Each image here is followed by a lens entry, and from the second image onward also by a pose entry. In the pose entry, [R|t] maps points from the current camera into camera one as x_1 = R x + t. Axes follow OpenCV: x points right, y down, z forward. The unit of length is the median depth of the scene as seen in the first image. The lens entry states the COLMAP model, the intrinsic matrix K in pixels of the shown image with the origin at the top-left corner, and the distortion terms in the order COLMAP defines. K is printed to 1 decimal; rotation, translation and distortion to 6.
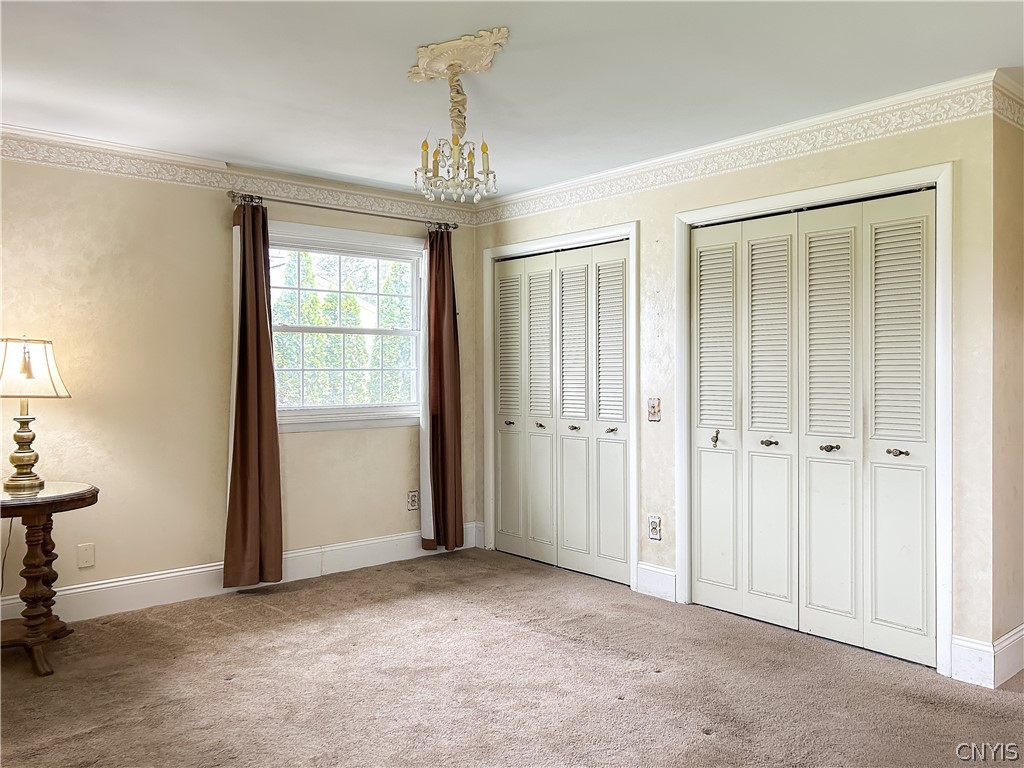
lens RADIAL K [[799.7, 0, 520.6], [0, 799.7, 389.7], [0, 0, 1]] dist [0.000411, 0.016126]
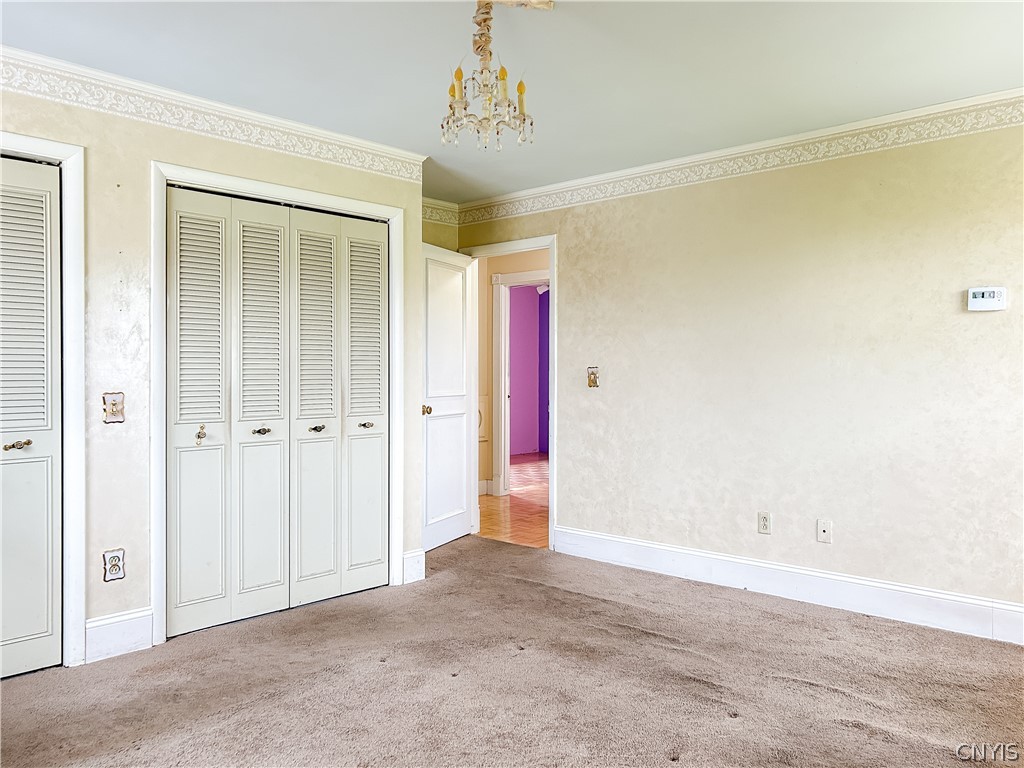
lens RADIAL K [[799.7, 0, 525.4], [0, 799.7, 362.5], [0, 0, 1]] dist [0.000411, 0.016126]
pose [[-0.116060, 0.003351, 0.993237, -0.700327], [0.013276, 0.999910, -0.001823, -0.011835], [-0.993153, 0.012974, -0.116094, 0.785003]]
